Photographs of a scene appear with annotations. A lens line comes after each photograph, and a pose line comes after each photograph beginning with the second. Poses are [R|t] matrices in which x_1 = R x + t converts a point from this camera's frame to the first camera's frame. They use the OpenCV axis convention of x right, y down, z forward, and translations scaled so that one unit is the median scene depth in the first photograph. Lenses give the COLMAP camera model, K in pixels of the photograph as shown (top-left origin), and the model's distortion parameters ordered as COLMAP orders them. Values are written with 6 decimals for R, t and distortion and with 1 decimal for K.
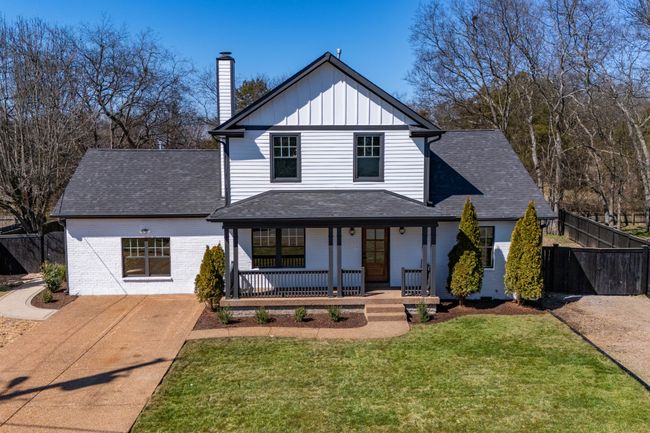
lens RADIAL K [[559.9, 0, 312.3], [0, 559.9, 216.4], [0, 0, 1]] dist [0.053464, -0.004348]
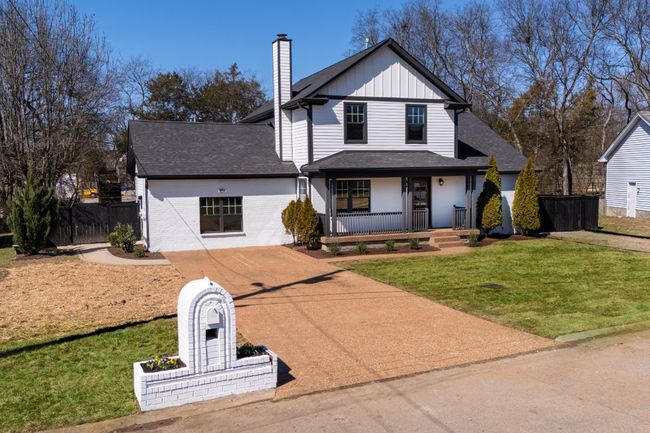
lens RADIAL K [[584.2, 0, 325.0], [0, 584.2, 216.5], [0, 0, 1]] dist [0.073126, -0.003697]
pose [[0.942281, -0.032954, 0.333198, -0.538224], [0.042322, 0.998886, -0.020893, 0.120128], [-0.332138, 0.033789, 0.942626, -0.162839]]
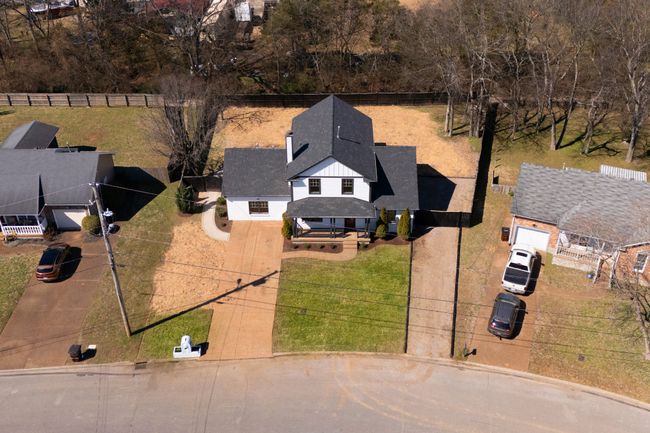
lens RADIAL K [[678.1, 0, 349.1], [0, 678.1, 174.5], [0, 0, 1]] dist [0.093459, -0.017300]
pose [[0.999529, 0.027416, -0.013825, 0.148949], [-0.017622, 0.880936, 0.472907, -1.611028], [0.025144, -0.472440, 0.881004, -1.683389]]
